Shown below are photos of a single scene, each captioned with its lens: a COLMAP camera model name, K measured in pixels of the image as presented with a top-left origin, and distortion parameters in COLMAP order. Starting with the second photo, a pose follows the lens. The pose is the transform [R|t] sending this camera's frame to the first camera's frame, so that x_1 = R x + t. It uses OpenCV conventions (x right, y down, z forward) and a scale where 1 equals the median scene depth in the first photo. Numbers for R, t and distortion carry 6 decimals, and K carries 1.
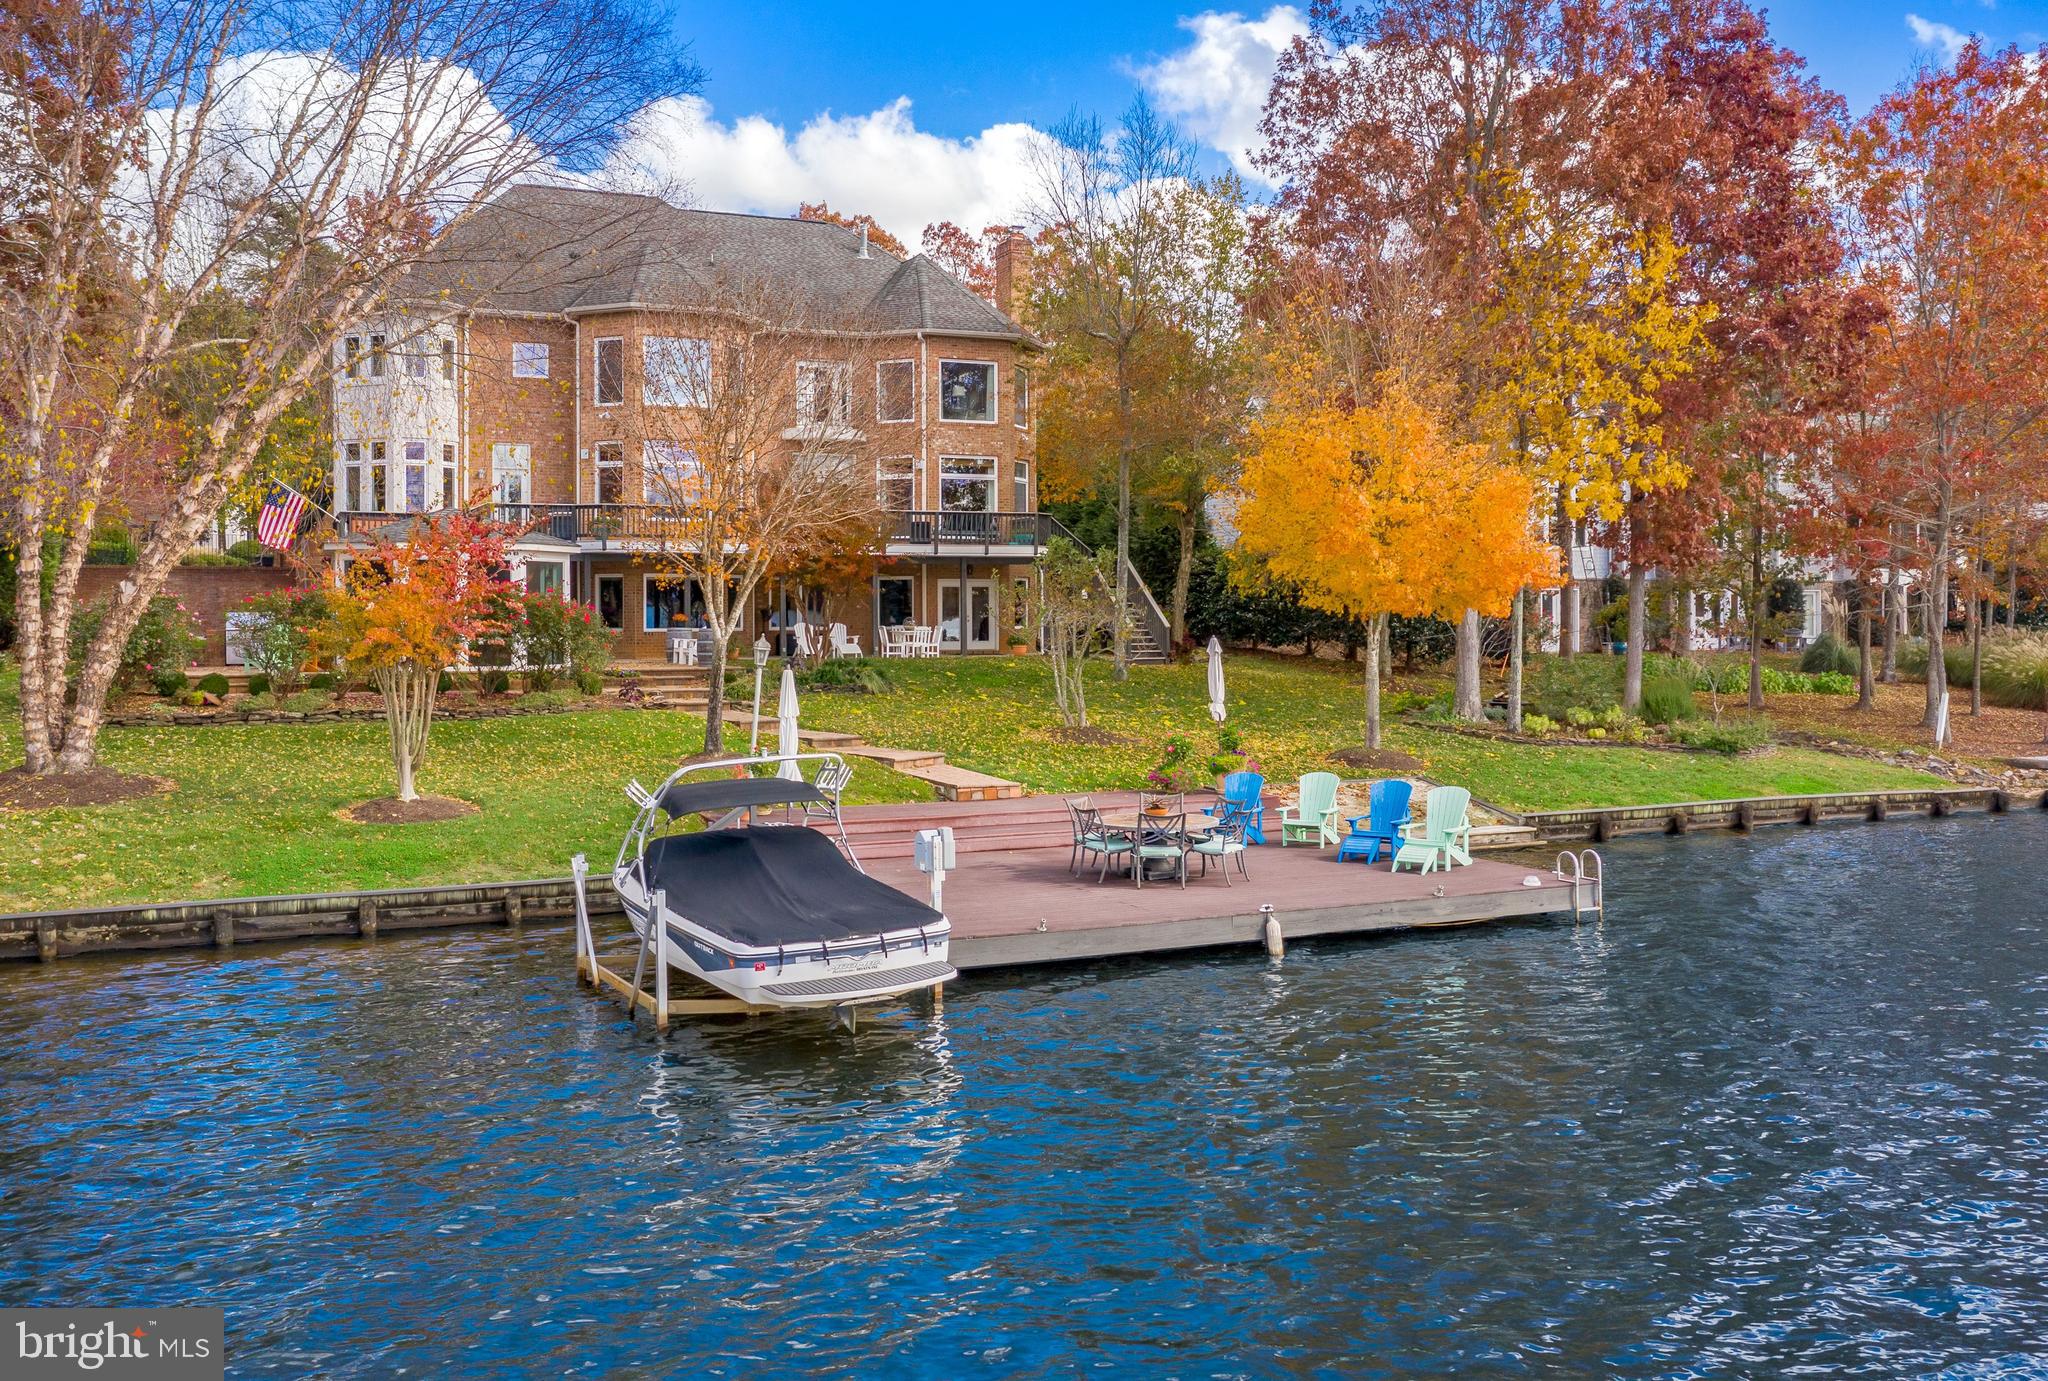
lens RADIAL K [[1730.4, 0, 1013.8], [0, 1730.4, 622.1], [0, 0, 1]] dist [-0.003300, 0.085787]
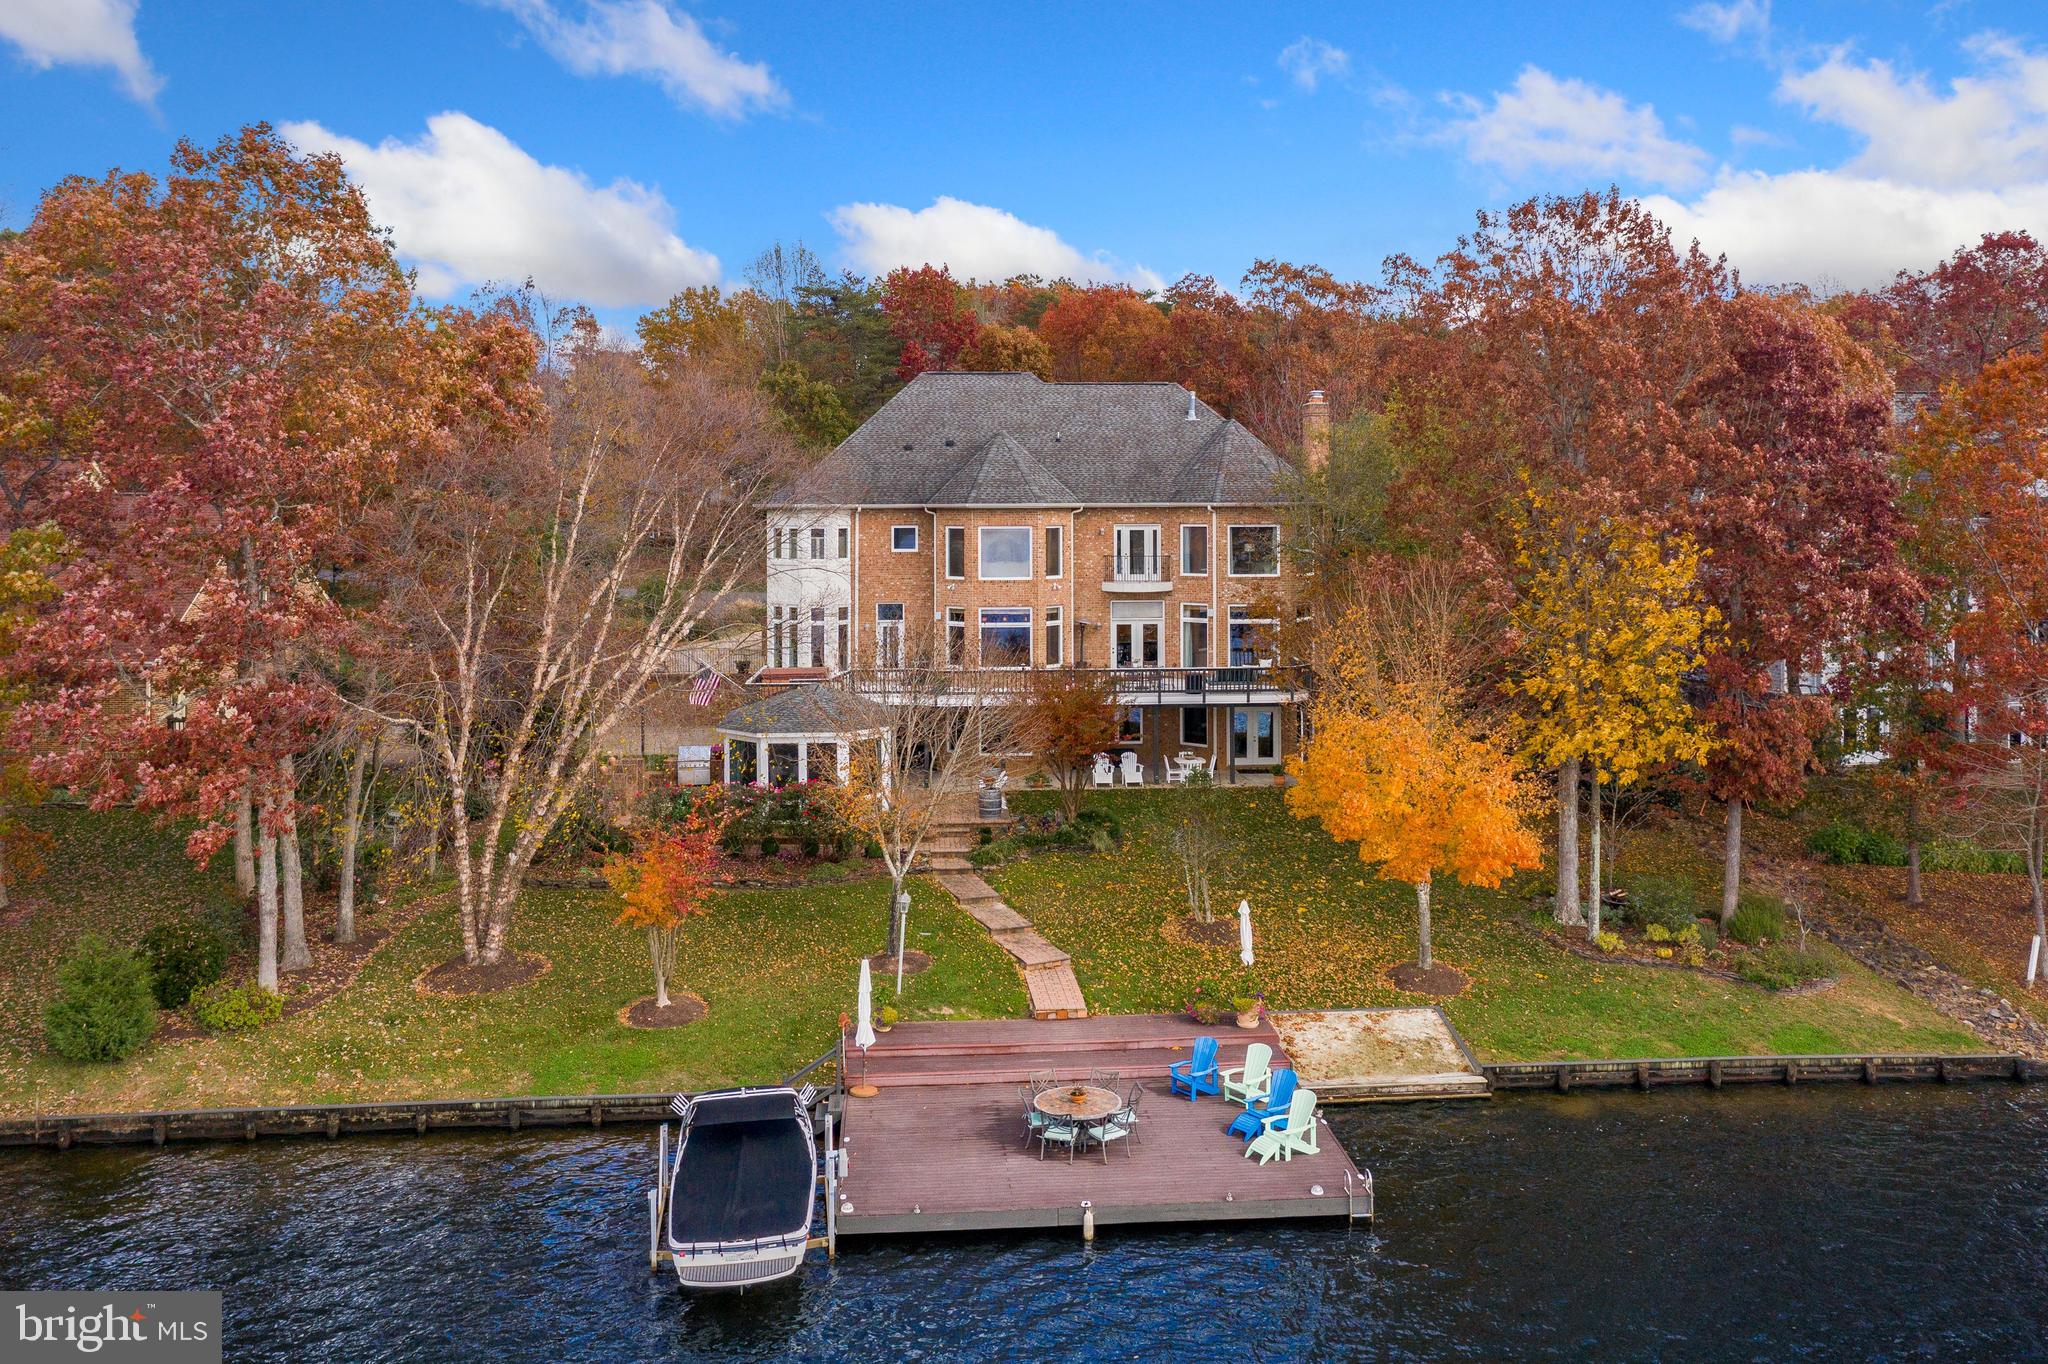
lens RADIAL K [[1669.2, 0, 1035.1], [0, 1669.2, 513.2], [0, 0, 1]] dist [0.001464, 0.057790]
pose [[0.939753, 0.001220, -0.341852, 0.462731], [0.000472, 0.999988, 0.004867, -0.336932], [0.341853, -0.004735, 0.939741, -0.278793]]
